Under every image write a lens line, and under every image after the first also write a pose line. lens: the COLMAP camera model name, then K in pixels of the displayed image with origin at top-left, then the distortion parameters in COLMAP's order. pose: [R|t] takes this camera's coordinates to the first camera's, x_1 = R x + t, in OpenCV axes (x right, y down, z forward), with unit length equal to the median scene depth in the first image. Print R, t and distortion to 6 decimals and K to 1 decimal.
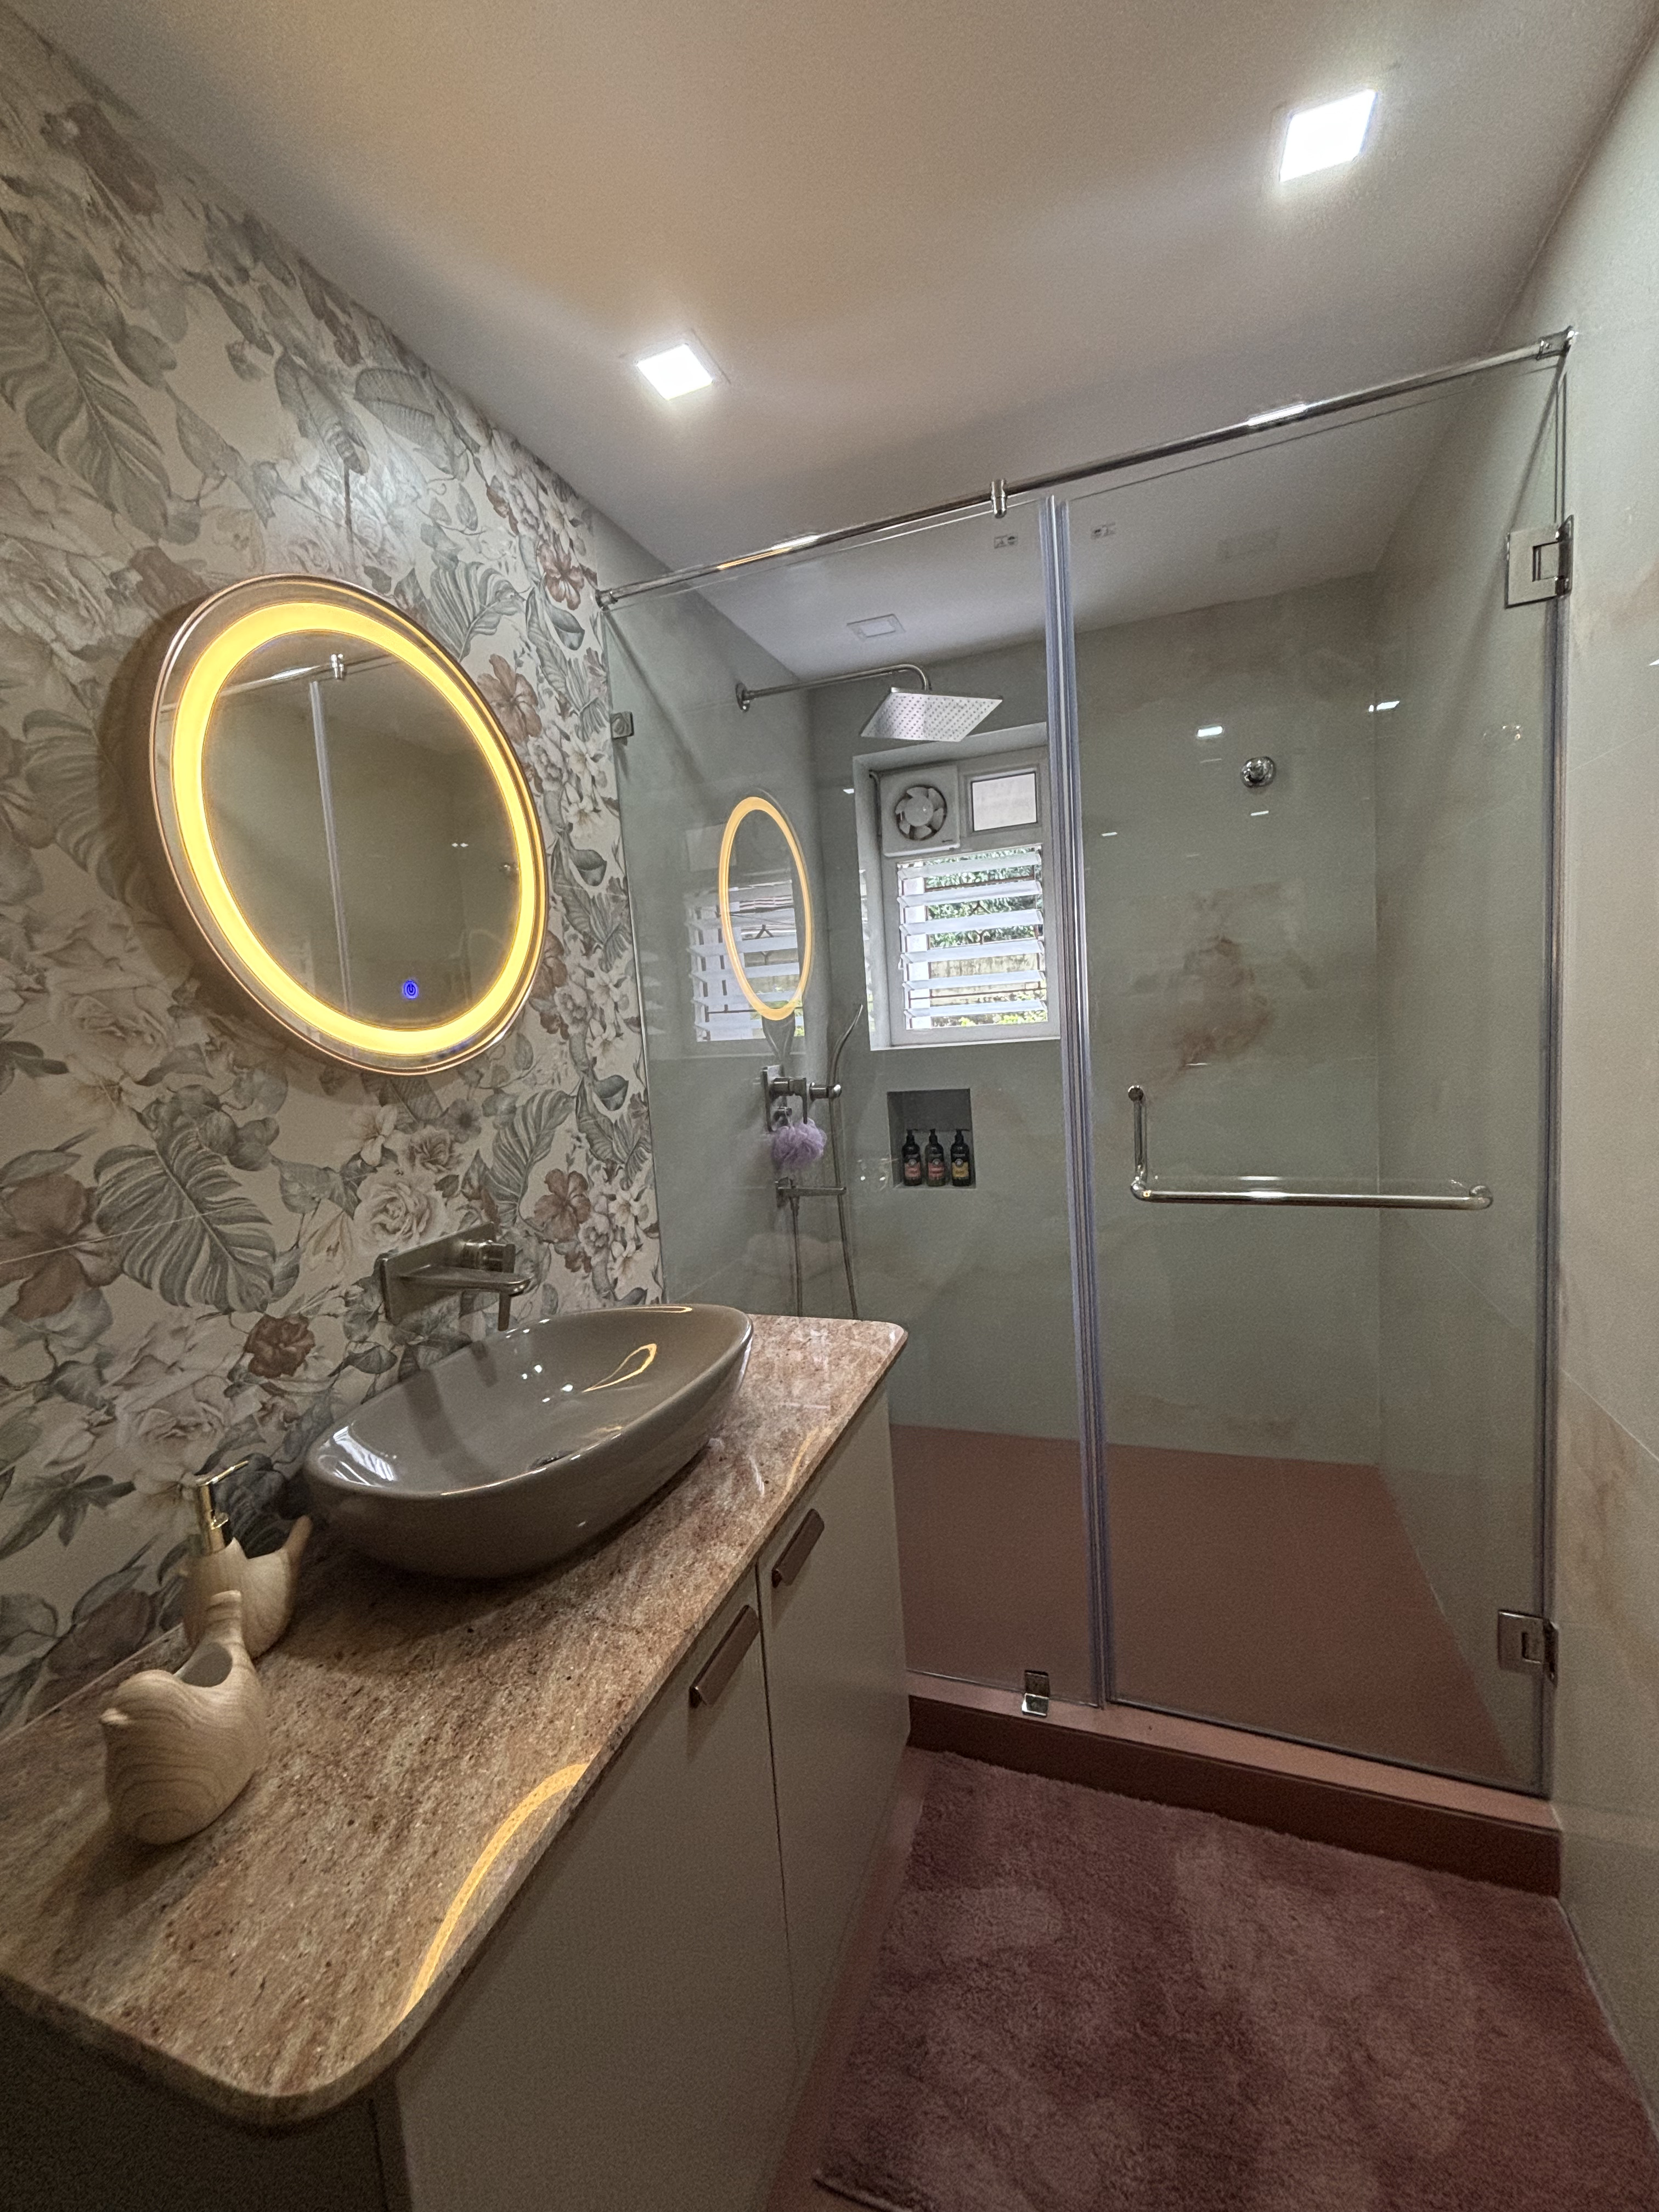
lens RADIAL K [[890.3, 0, 826.7], [0, 890.3, 1099.2], [0, 0, 1]] dist [0.002144, 0.000417]
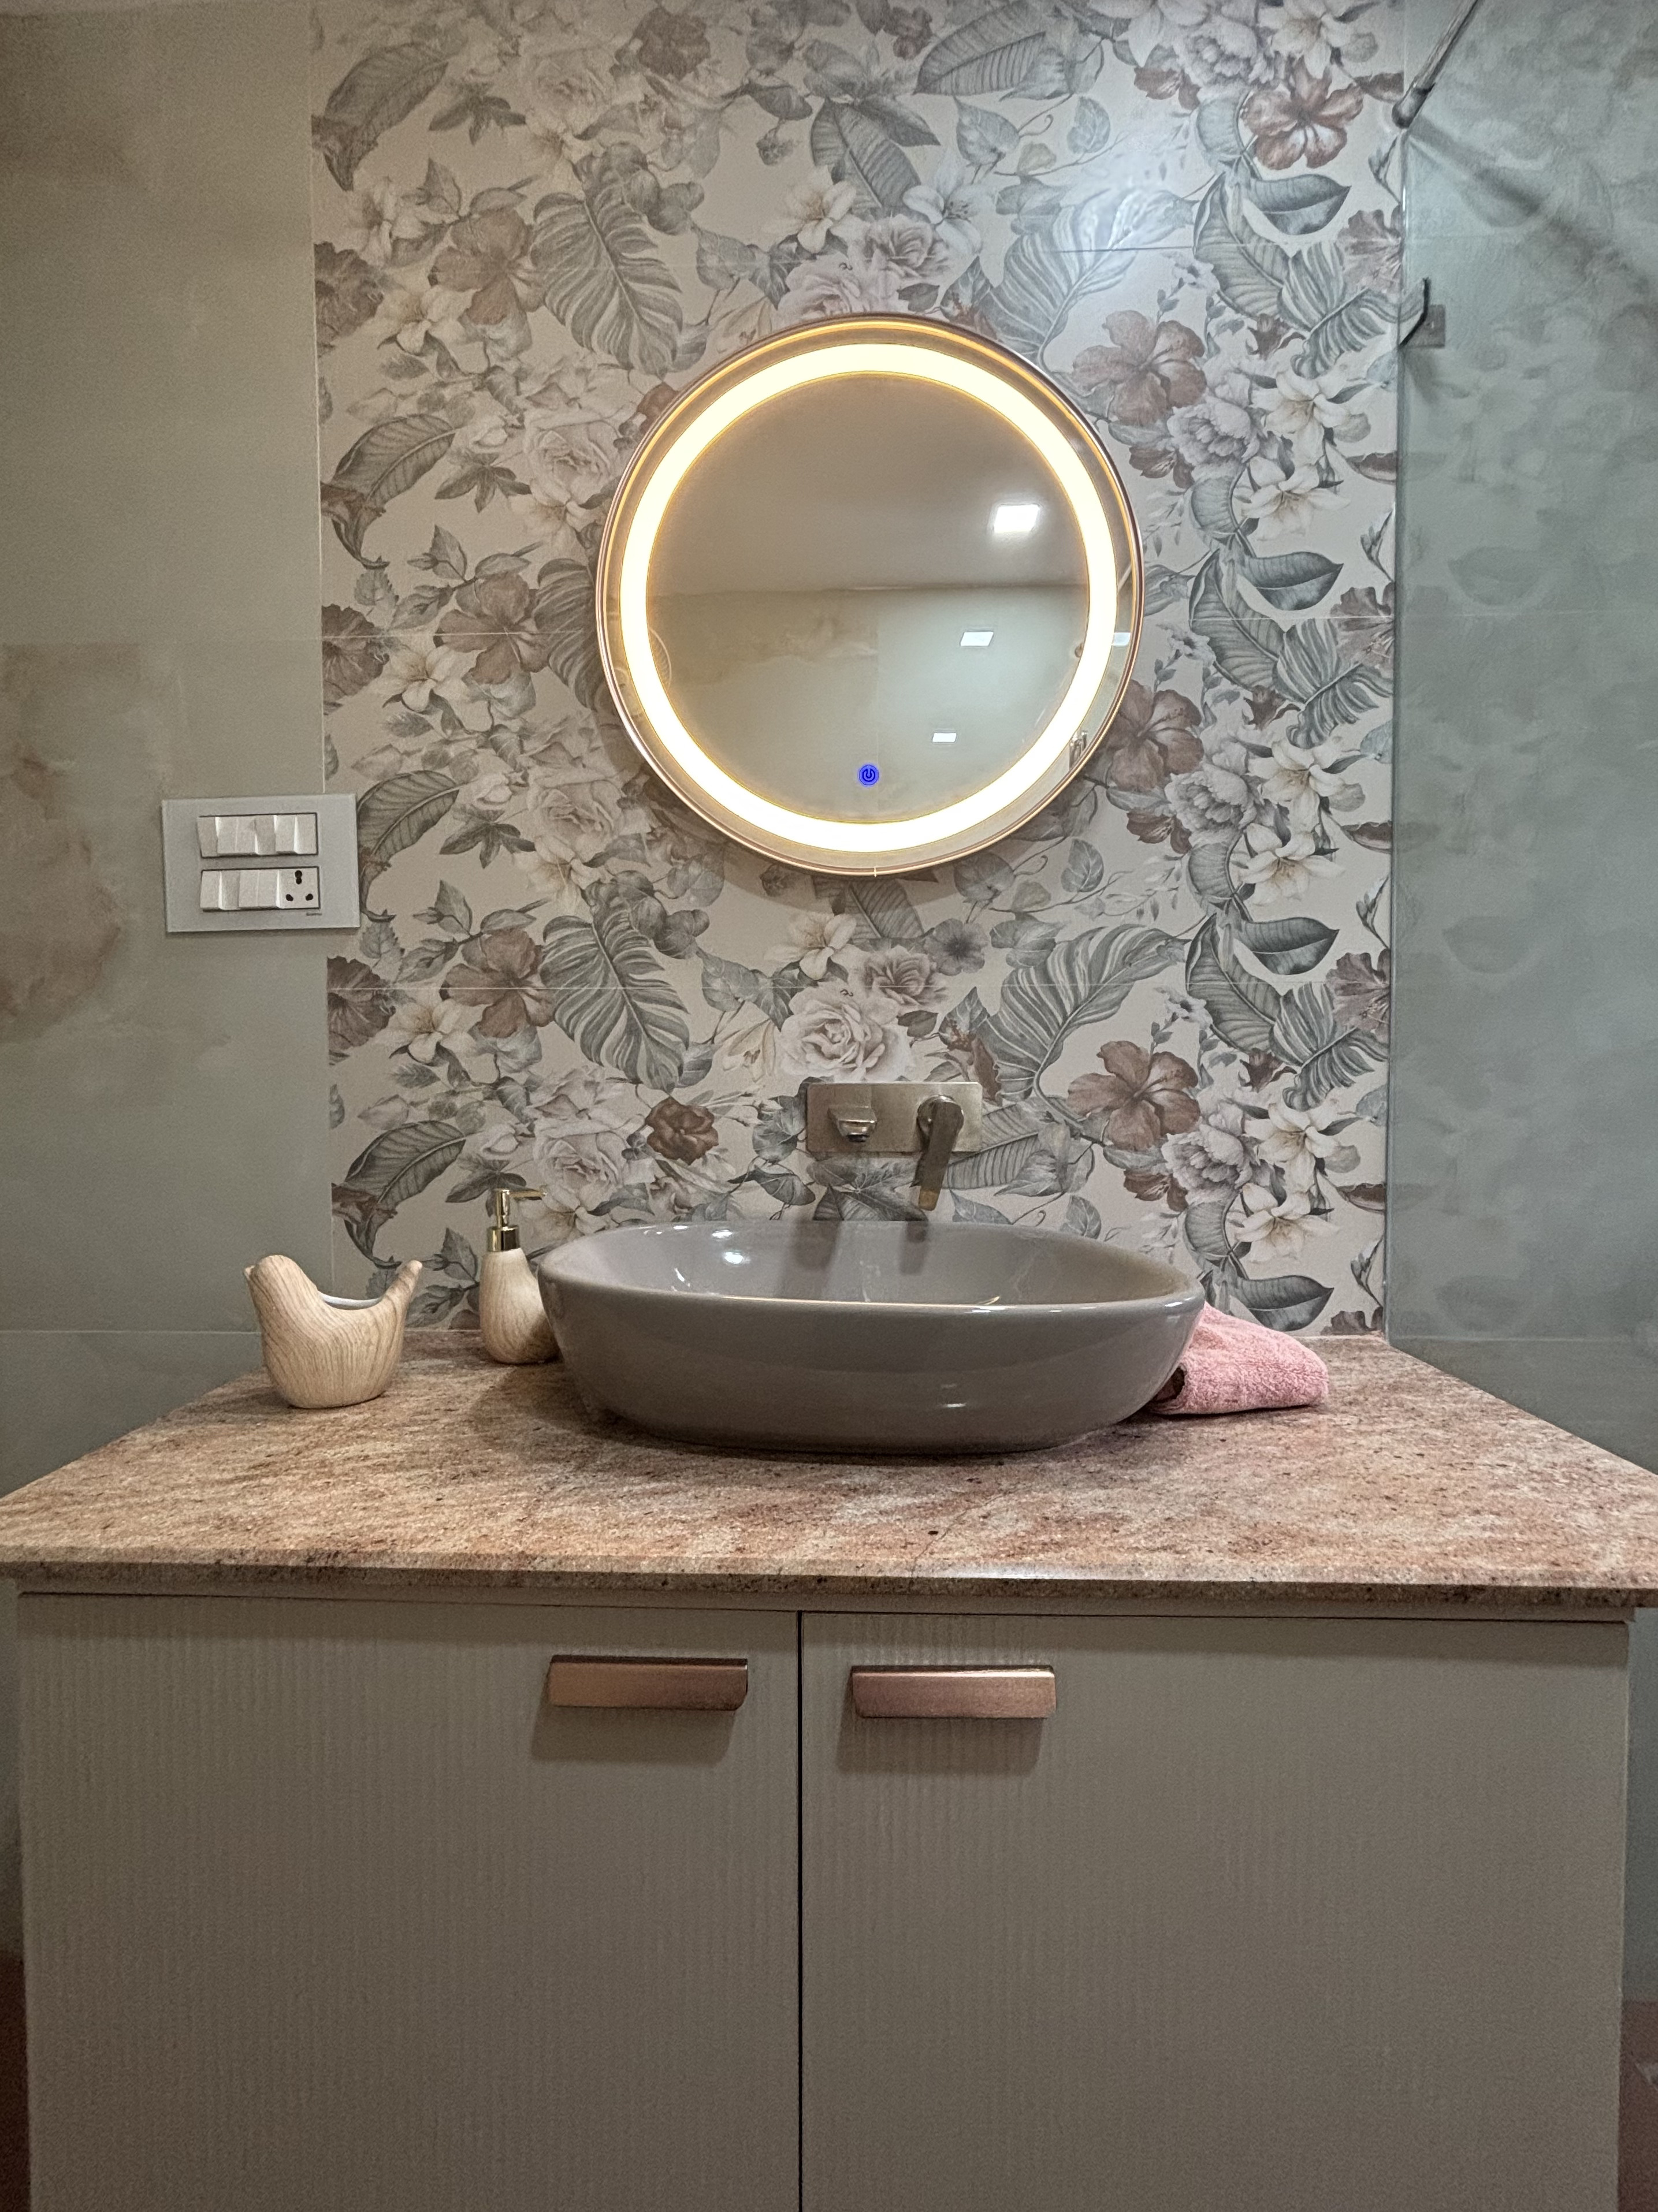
lens RADIAL K [[943.0, 0, 826.5], [0, 943.0, 1111.5], [0, 0, 1]] dist [0.003985, -0.001041]
pose [[0.315523, 0.102155, -0.943403, 0.403156], [-0.115057, 0.990972, 0.068824, 0.137733], [0.941917, 0.086830, 0.324428, 0.695062]]
